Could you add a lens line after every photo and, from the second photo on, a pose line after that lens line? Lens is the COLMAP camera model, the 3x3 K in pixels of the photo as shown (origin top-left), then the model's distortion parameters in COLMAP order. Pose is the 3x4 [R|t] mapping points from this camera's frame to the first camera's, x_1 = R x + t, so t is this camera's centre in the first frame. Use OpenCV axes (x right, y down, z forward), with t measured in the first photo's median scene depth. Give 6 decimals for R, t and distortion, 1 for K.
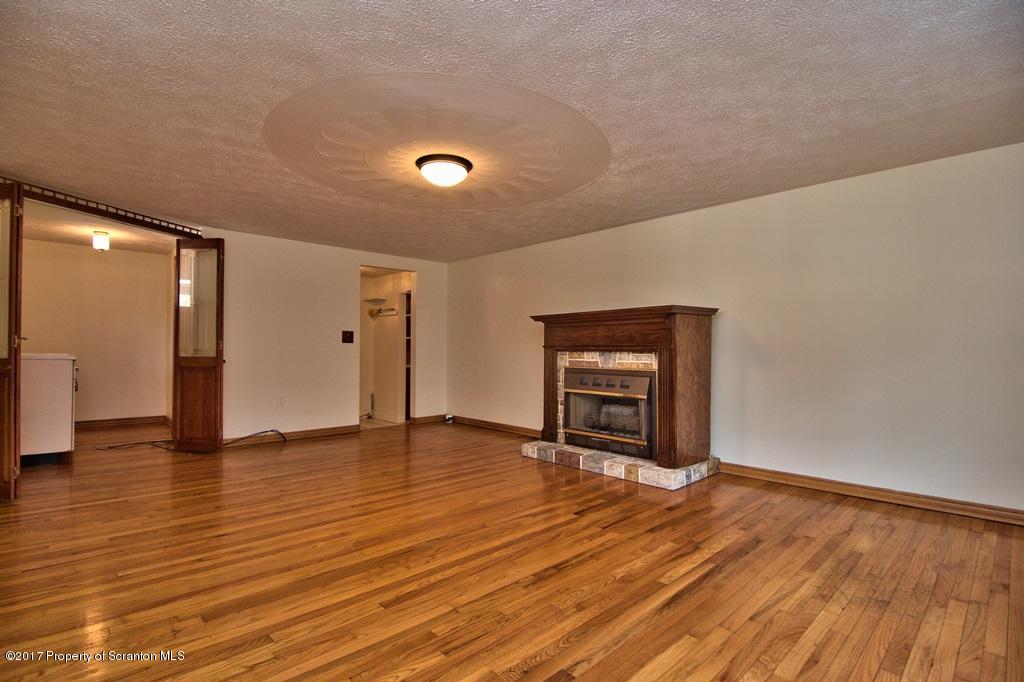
lens RADIAL K [[486.8, 0, 506.9], [0, 486.8, 347.6], [0, 0, 1]] dist [-0.001881, -0.000250]
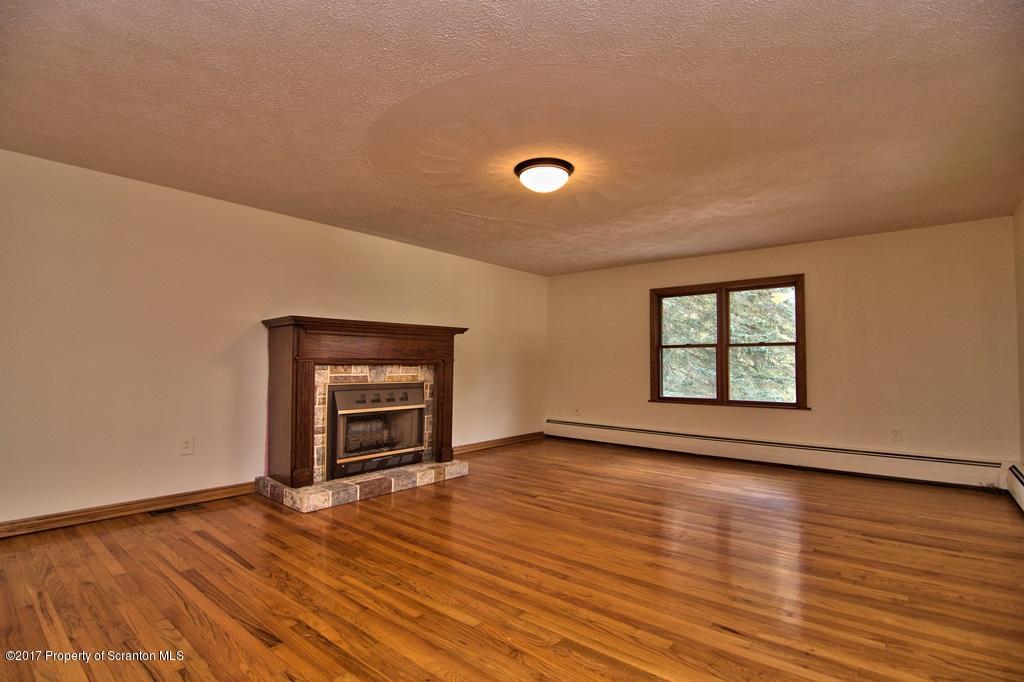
lens RADIAL K [[486.8, 0, 506.9], [0, 486.8, 347.6], [0, 0, 1]] dist [-0.001881, -0.000250]
pose [[-0.117543, 0.025573, 0.992738, -0.806992], [-0.011984, 0.999559, -0.027167, -0.003493], [-0.992995, -0.015091, -0.117185, 0.902217]]
